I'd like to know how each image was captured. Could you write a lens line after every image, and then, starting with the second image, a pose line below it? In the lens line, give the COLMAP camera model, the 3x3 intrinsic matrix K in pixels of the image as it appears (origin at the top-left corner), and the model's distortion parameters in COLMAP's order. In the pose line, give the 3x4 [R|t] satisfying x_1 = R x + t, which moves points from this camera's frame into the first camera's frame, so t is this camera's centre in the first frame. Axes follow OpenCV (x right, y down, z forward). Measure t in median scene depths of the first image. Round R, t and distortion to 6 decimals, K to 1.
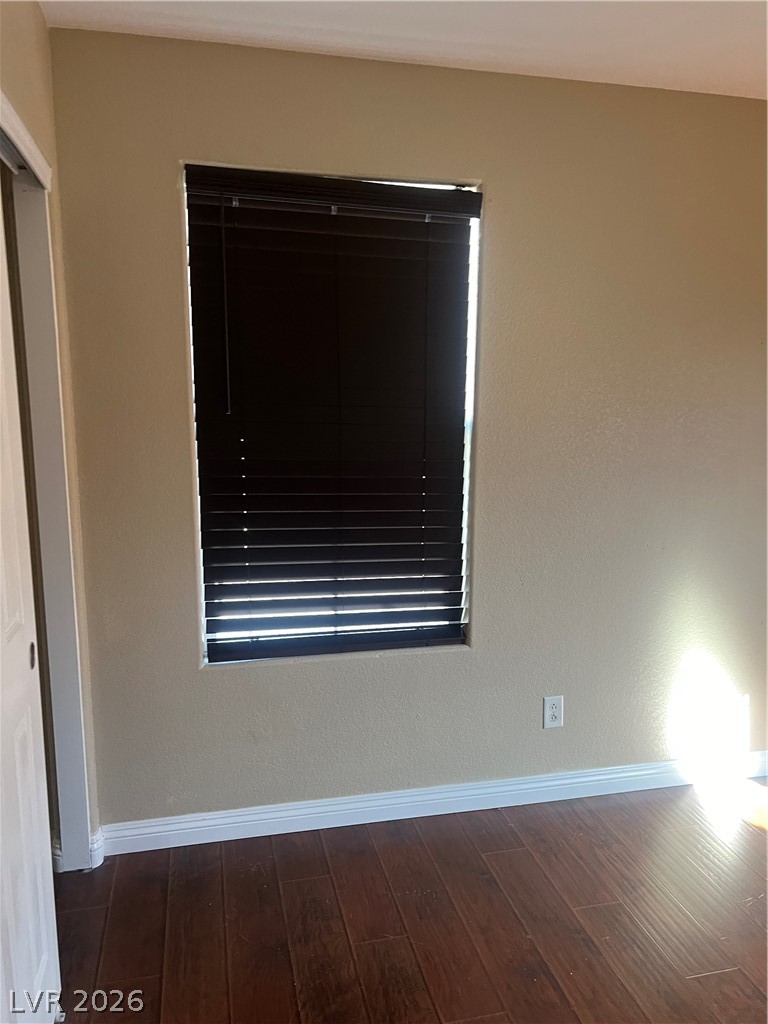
lens RADIAL K [[763.7, 0, 382.1], [0, 763.7, 511.5], [0, 0, 1]] dist [0.038950, -0.043900]
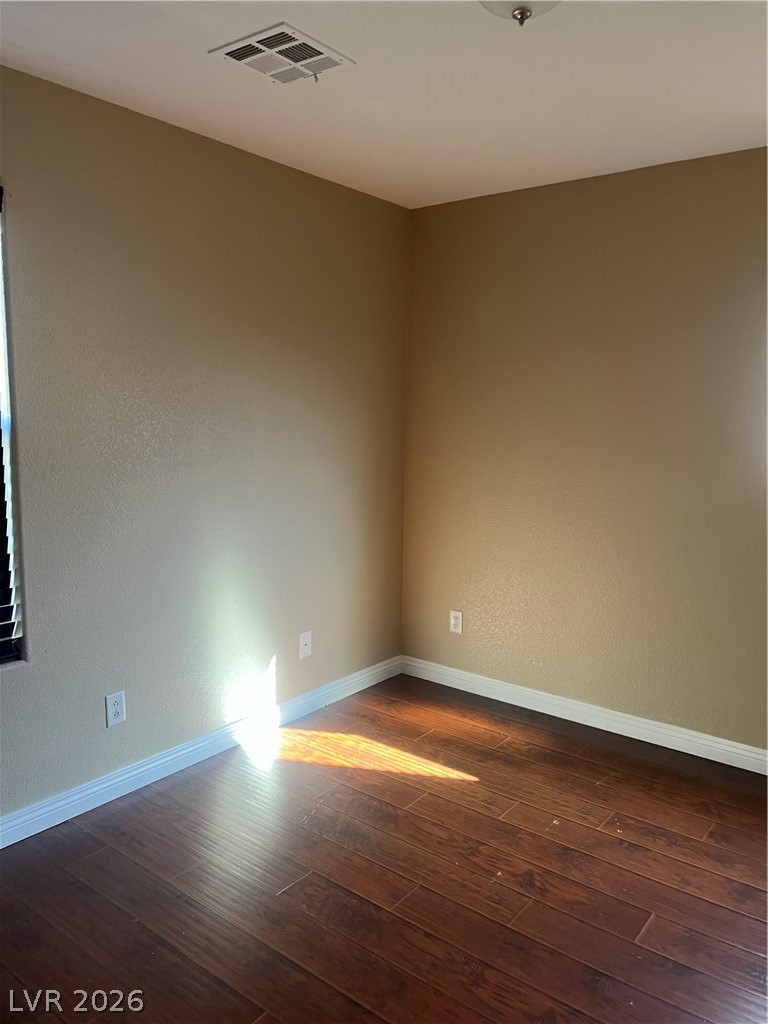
lens RADIAL K [[763.7, 0, 385.8], [0, 763.7, 512.1], [0, 0, 1]] dist [0.038950, -0.043900]
pose [[0.775157, -0.077252, 0.627028, -0.123555], [0.080508, 0.996483, 0.023242, 0.006313], [-0.626618, 0.032465, 0.778650, -0.028357]]
